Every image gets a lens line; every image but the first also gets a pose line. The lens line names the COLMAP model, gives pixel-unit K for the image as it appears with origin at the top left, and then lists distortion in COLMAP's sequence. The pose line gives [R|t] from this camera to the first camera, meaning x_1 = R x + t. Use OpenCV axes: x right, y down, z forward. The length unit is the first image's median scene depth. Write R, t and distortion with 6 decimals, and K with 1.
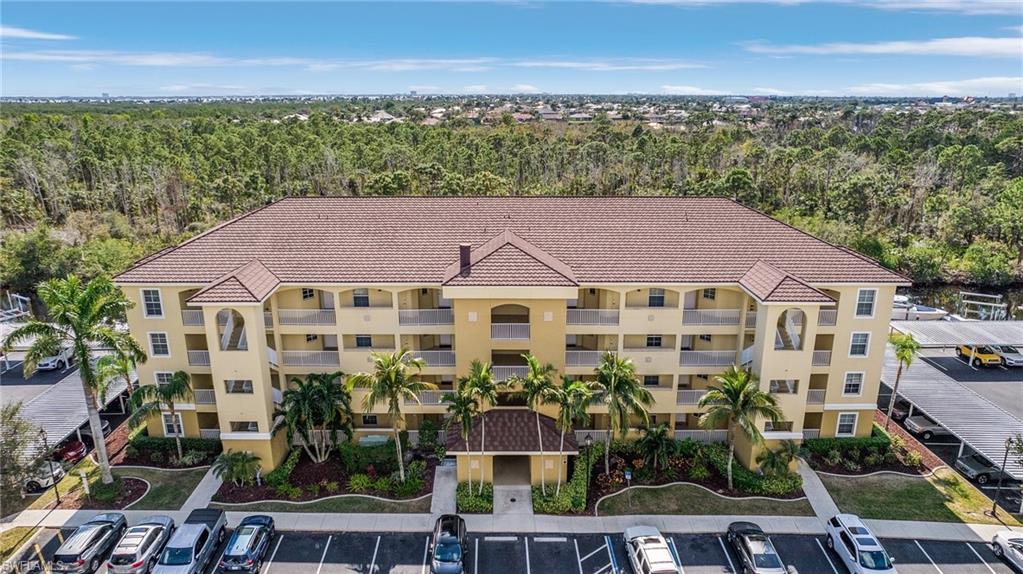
lens RADIAL K [[660.6, 0, 511.5], [0, 660.6, 287.0], [0, 0, 1]] dist [-0.074706, 0.064734]
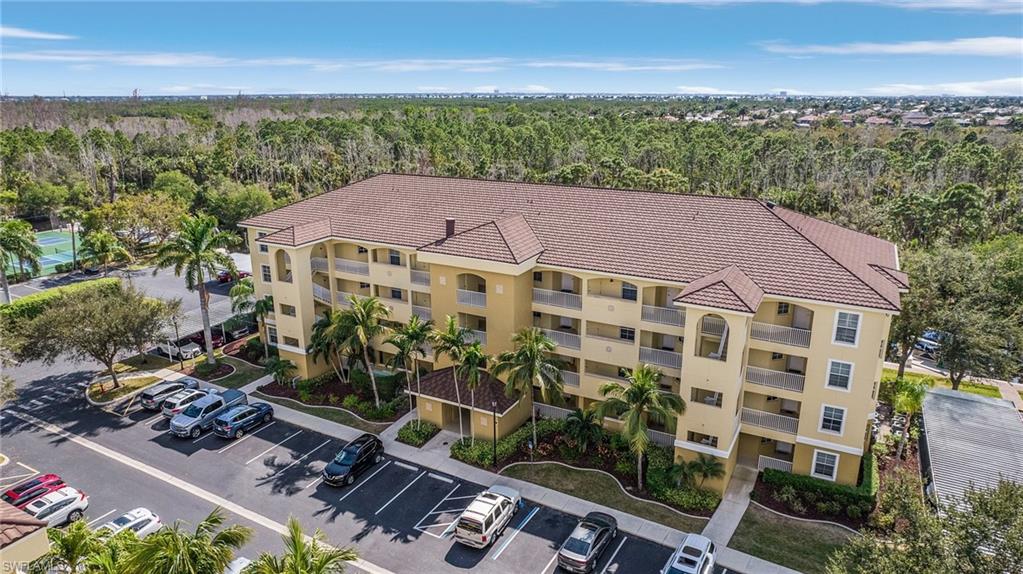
lens RADIAL K [[660.6, 0, 511.5], [0, 660.6, 287.0], [0, 0, 1]] dist [-0.074706, 0.064734]
pose [[0.881757, 0.134865, -0.452014, 0.559425], [-0.134061, 0.990390, 0.033982, 0.000534], [0.452253, 0.030633, 0.891363, 0.021115]]
